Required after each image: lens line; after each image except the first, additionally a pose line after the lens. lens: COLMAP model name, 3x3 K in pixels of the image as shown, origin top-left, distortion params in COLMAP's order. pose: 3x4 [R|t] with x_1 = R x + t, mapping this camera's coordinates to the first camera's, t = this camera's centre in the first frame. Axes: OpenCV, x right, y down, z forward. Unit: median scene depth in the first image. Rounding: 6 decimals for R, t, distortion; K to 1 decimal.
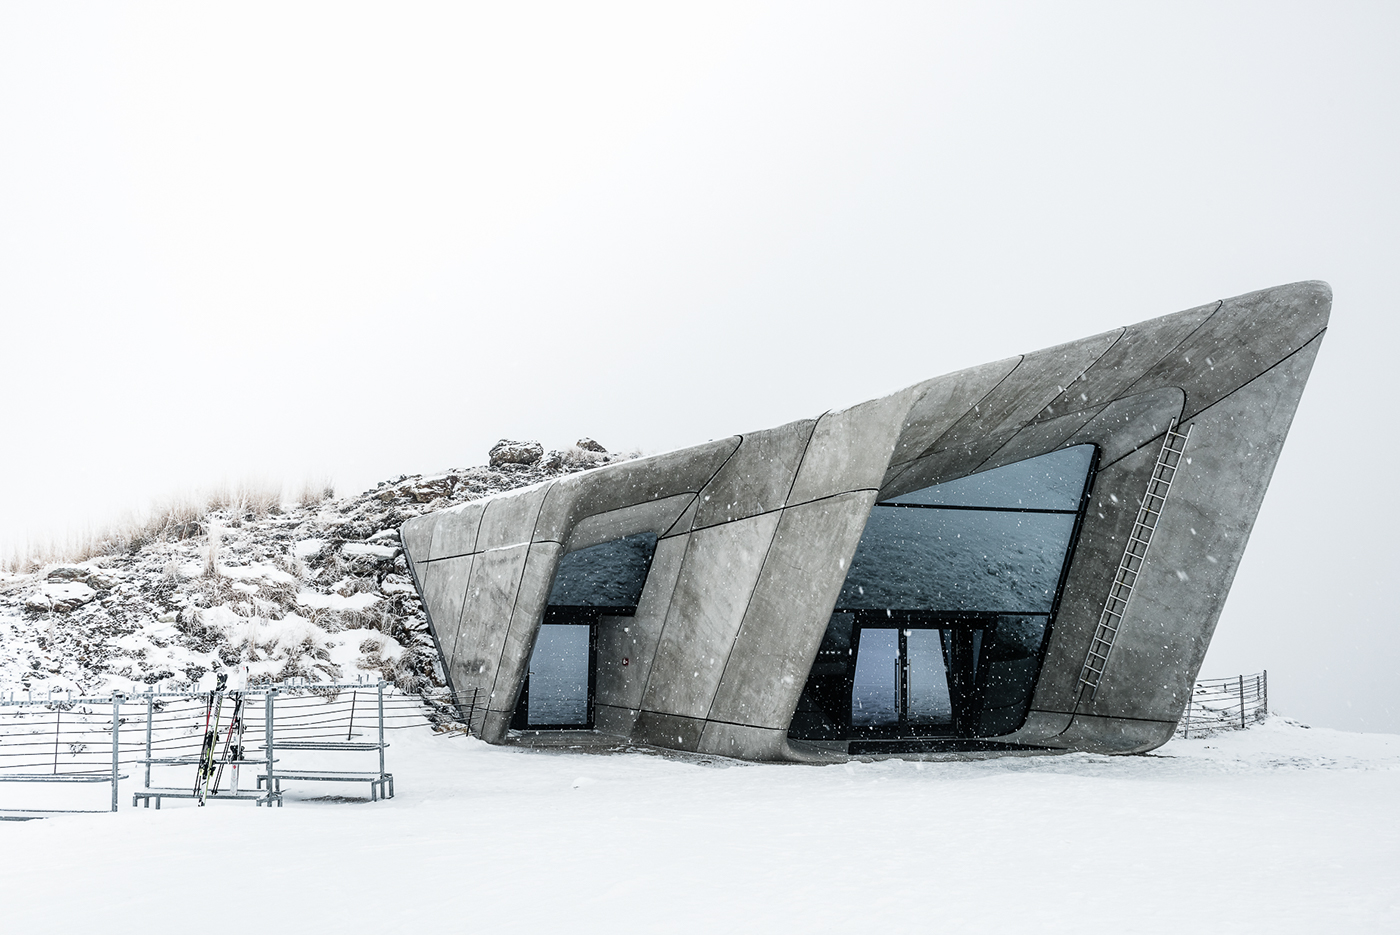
lens RADIAL K [[1060.3, 0, 700.0], [0, 1060.3, 467.5], [0, 0, 1]] dist [-0.030150, -0.002932]
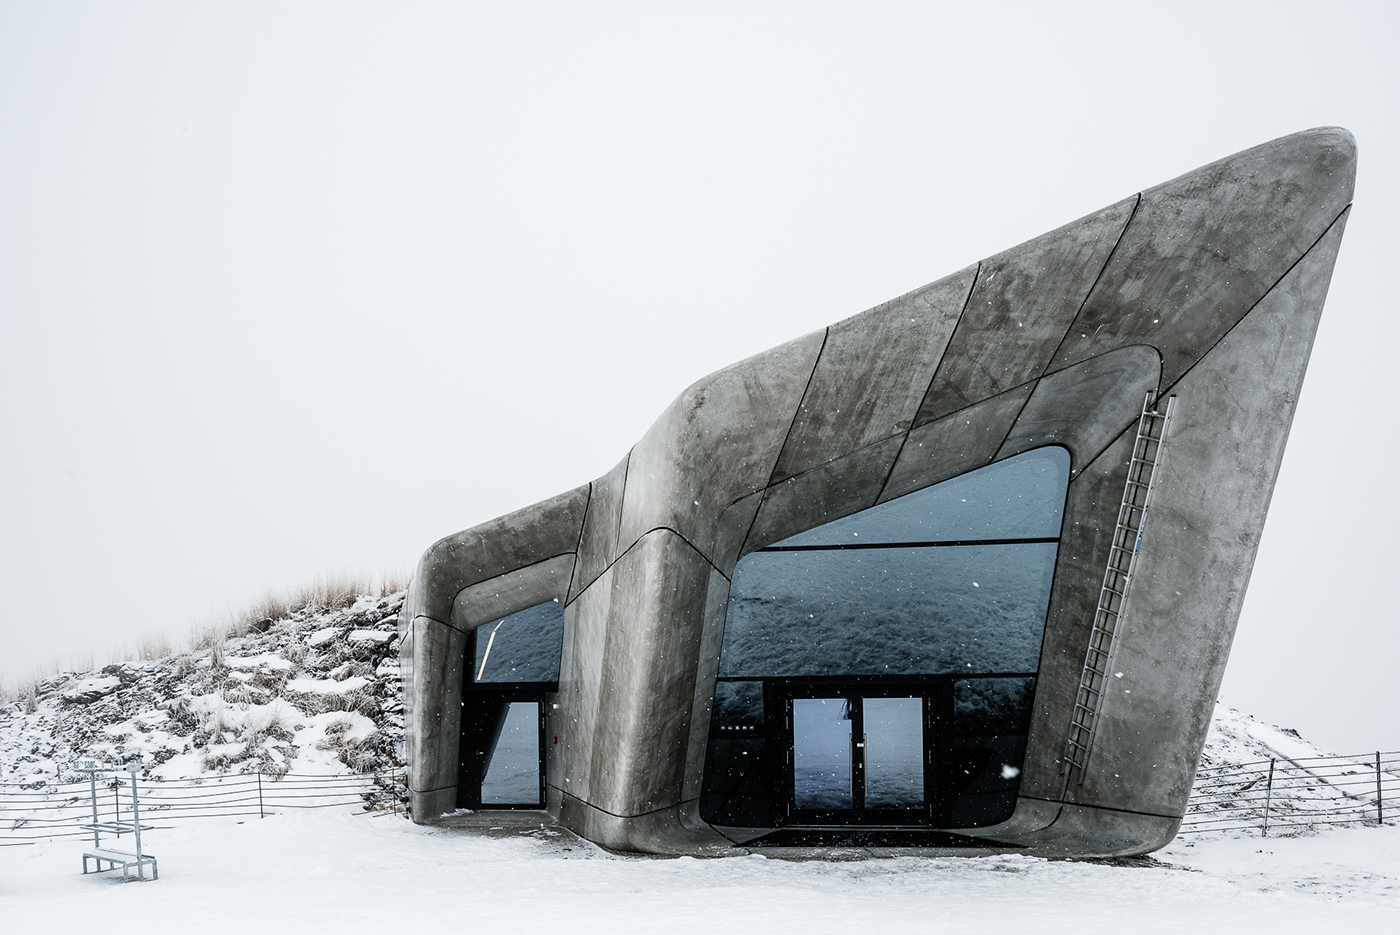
lens RADIAL K [[981.8, 0, 701.5], [0, 981.8, 663.7], [0, 0, 1]] dist [-0.013368, -0.003938]
pose [[0.928092, -0.037642, -0.370442, 0.399763], [0.077619, 0.992579, 0.093603, 0.047601], [0.364170, -0.115626, 0.924127, 0.266408]]
